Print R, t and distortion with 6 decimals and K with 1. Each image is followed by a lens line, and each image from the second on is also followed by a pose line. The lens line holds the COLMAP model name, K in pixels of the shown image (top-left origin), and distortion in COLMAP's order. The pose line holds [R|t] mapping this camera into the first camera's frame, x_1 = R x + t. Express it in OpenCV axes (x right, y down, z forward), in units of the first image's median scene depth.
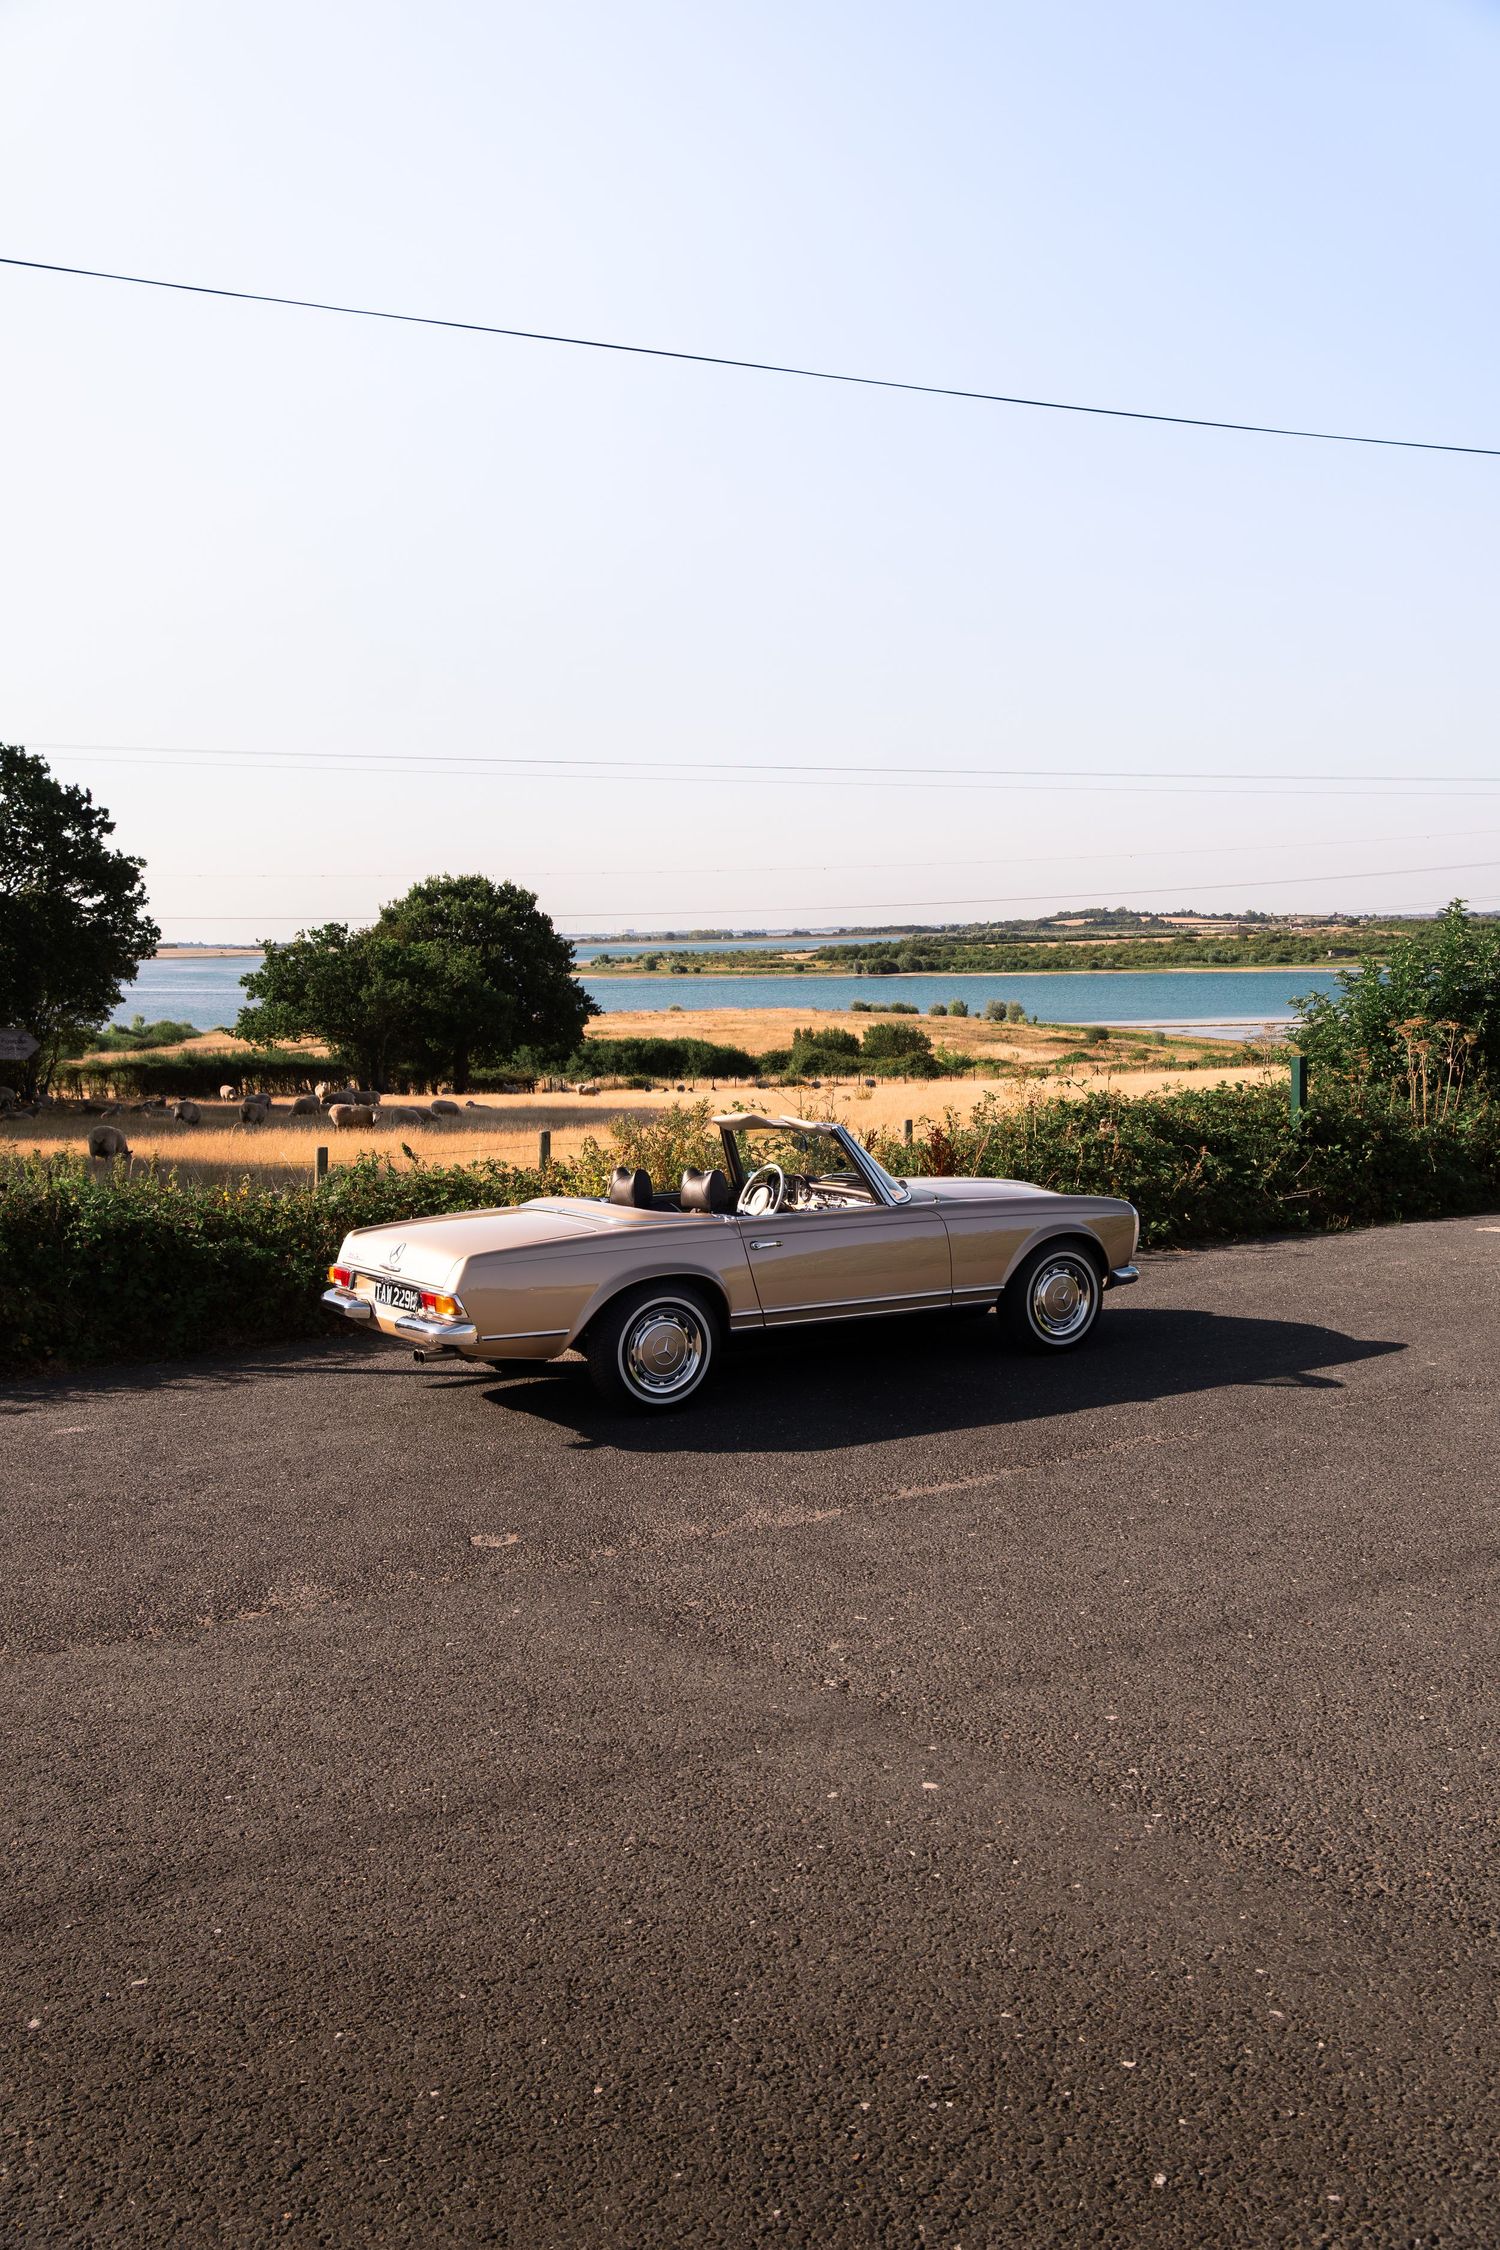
lens RADIAL K [[1920.4, 0, 775.5], [0, 1920.4, 1126.1], [0, 0, 1]] dist [-0.012204, 0.002578]
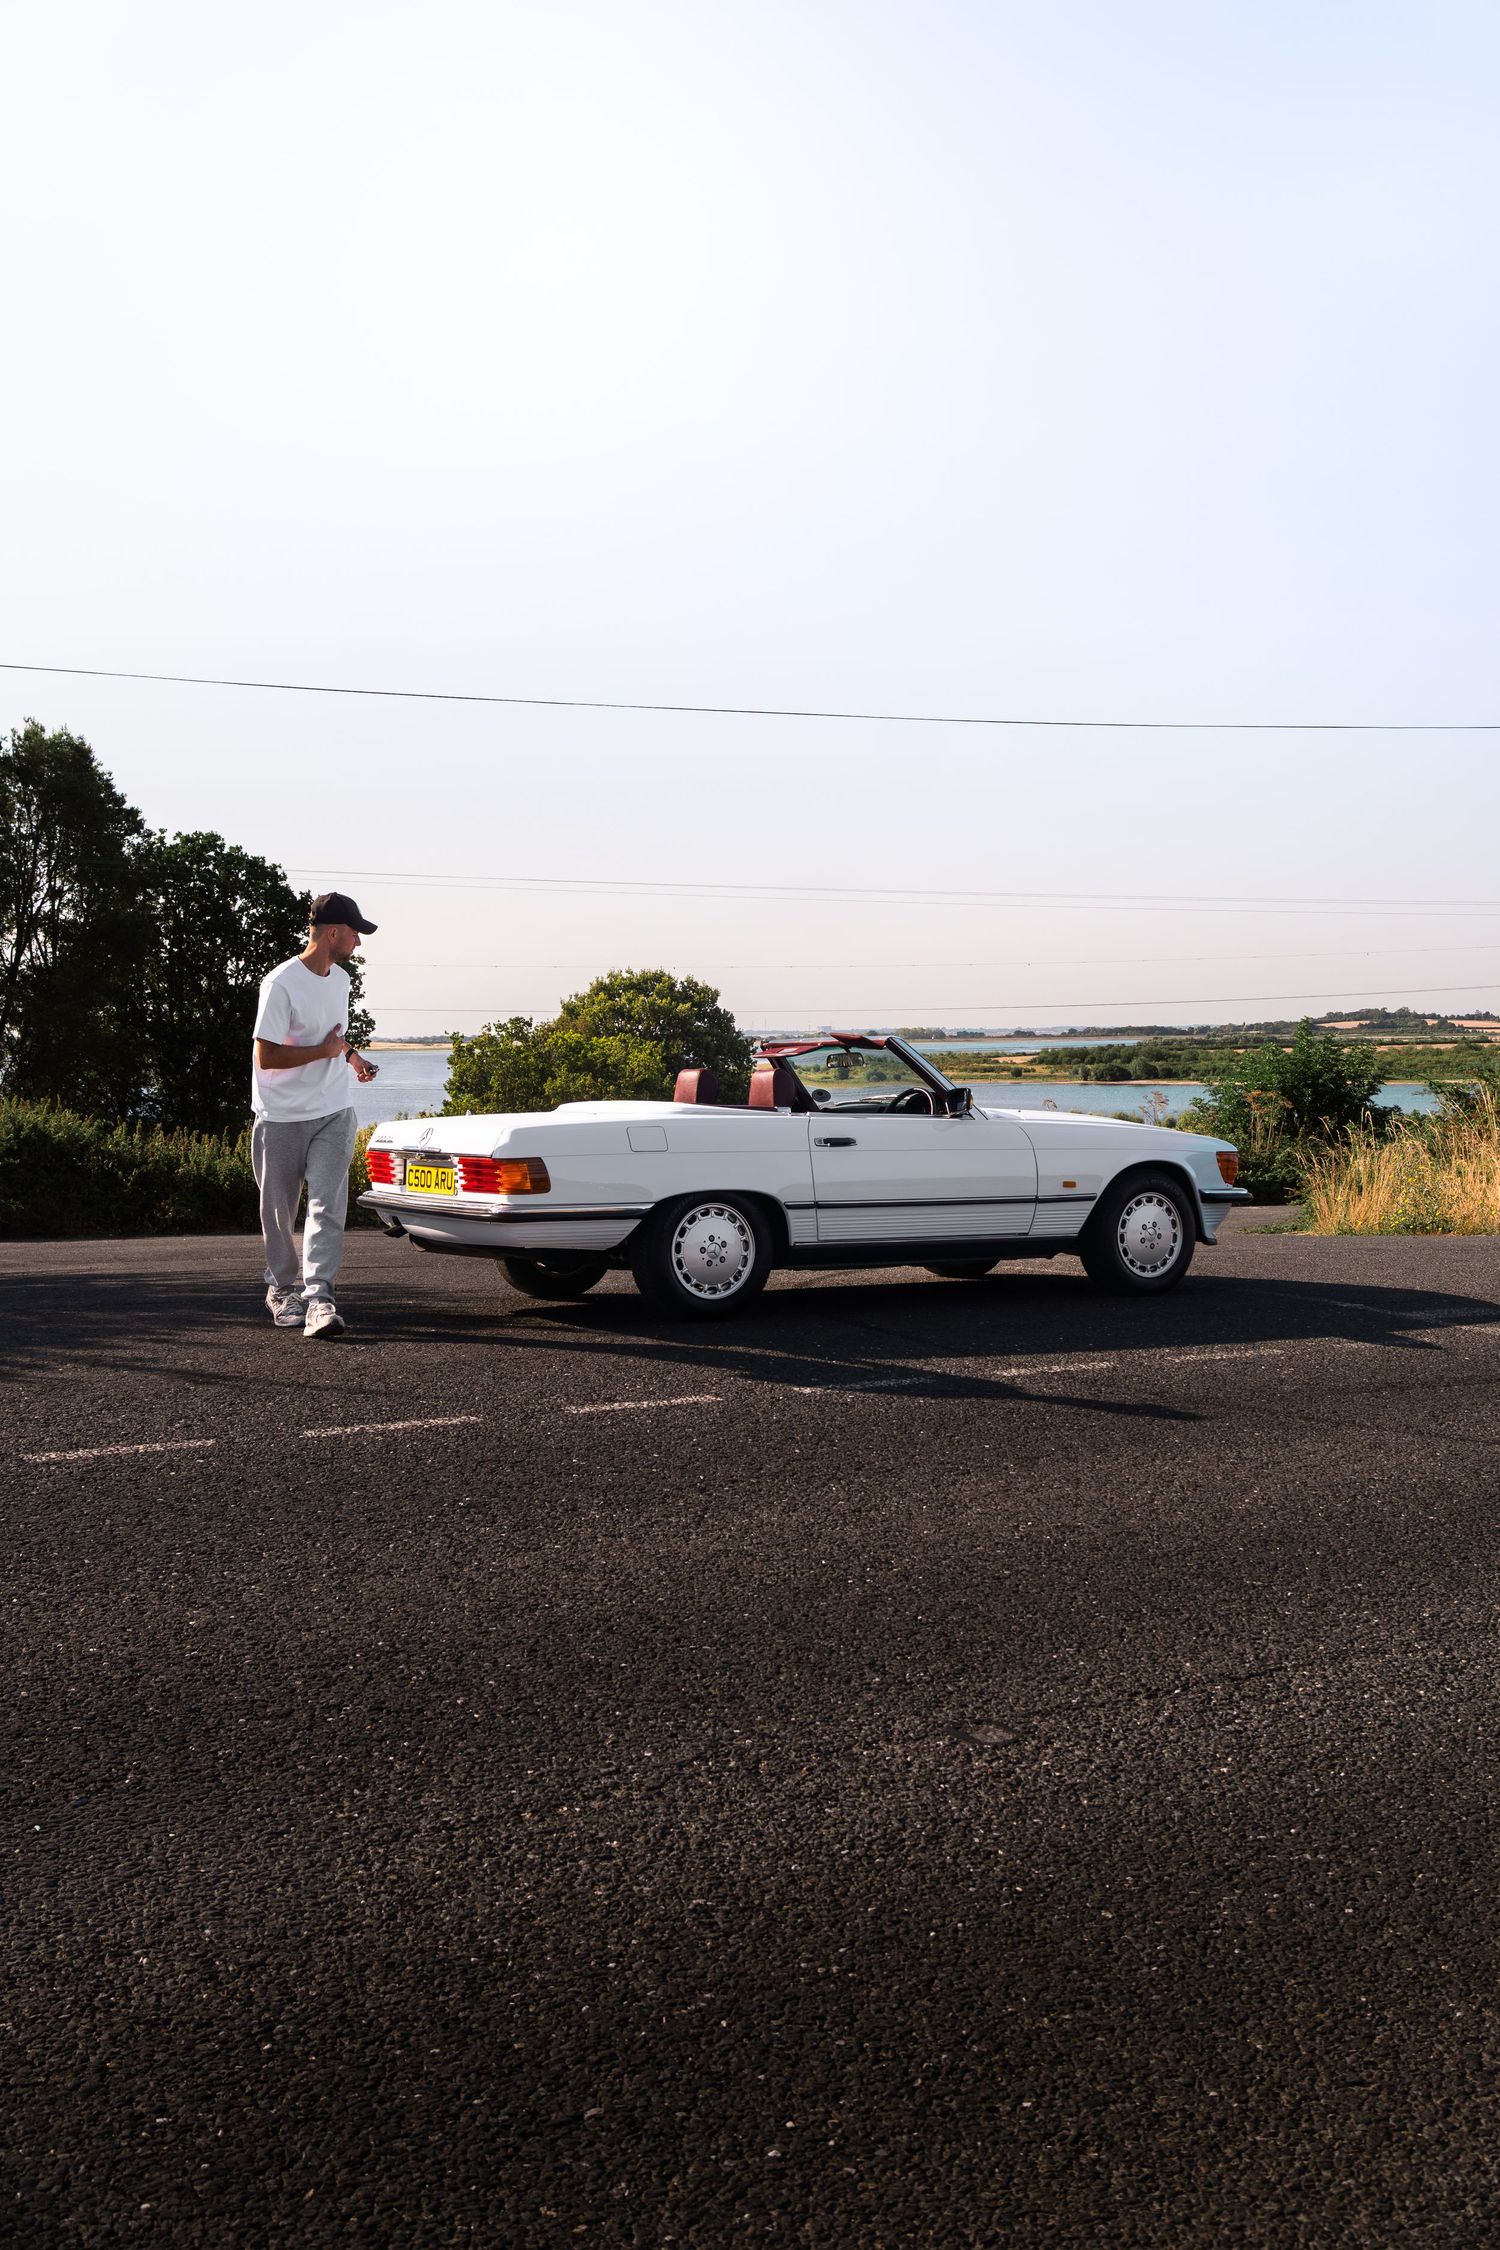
lens RADIAL K [[2213.6, 0, 750.0], [0, 2213.6, 1125.0], [0, 0, 1]] dist [-0.006854, 0.010883]
pose [[0.993937, 0.017696, -0.108518, 0.015774], [-0.023938, 0.998116, -0.056485, 0.011776], [0.107314, 0.058740, 0.992488, -0.119258]]
